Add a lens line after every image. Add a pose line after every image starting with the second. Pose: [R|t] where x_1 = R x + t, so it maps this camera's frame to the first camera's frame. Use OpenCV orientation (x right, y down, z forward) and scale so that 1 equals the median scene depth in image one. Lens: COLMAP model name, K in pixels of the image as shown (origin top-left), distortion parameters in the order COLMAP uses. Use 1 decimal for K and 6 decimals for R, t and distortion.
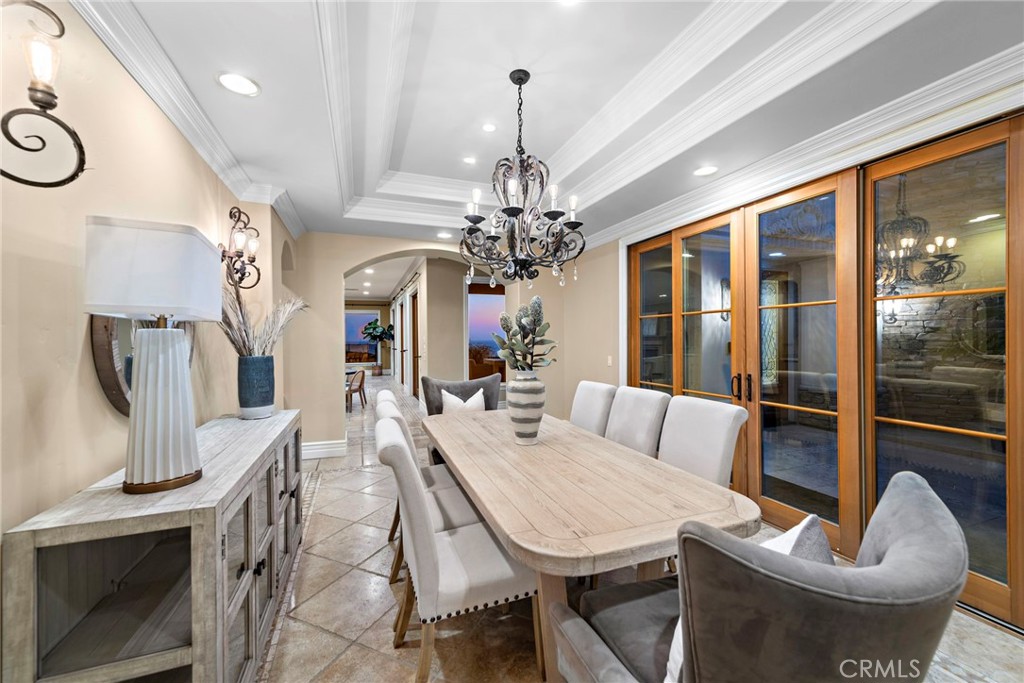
lens RADIAL K [[406.0, 0, 511.6], [0, 406.0, 341.9], [0, 0, 1]] dist [0.001865, 0.000399]
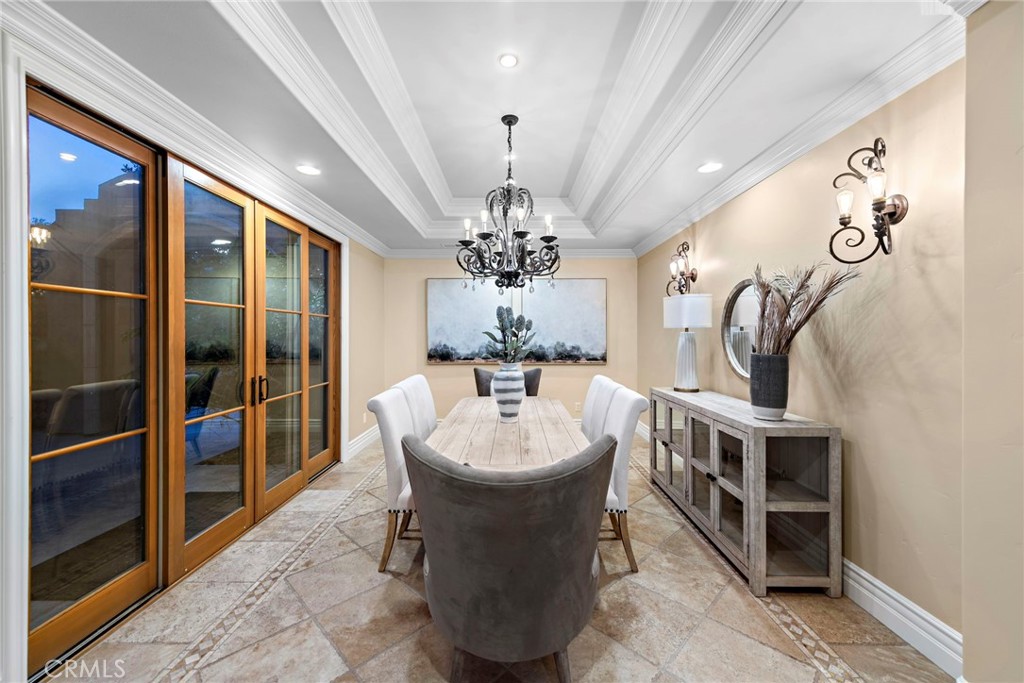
lens RADIAL K [[406.0, 0, 510.4], [0, 406.0, 335.7], [0, 0, 1]] dist [0.001865, 0.000399]
pose [[-0.933671, 0.007889, 0.358044, -0.379963], [0.008892, 0.999960, 0.001155, -0.011798], [-0.358020, 0.004263, -0.933704, 1.974937]]
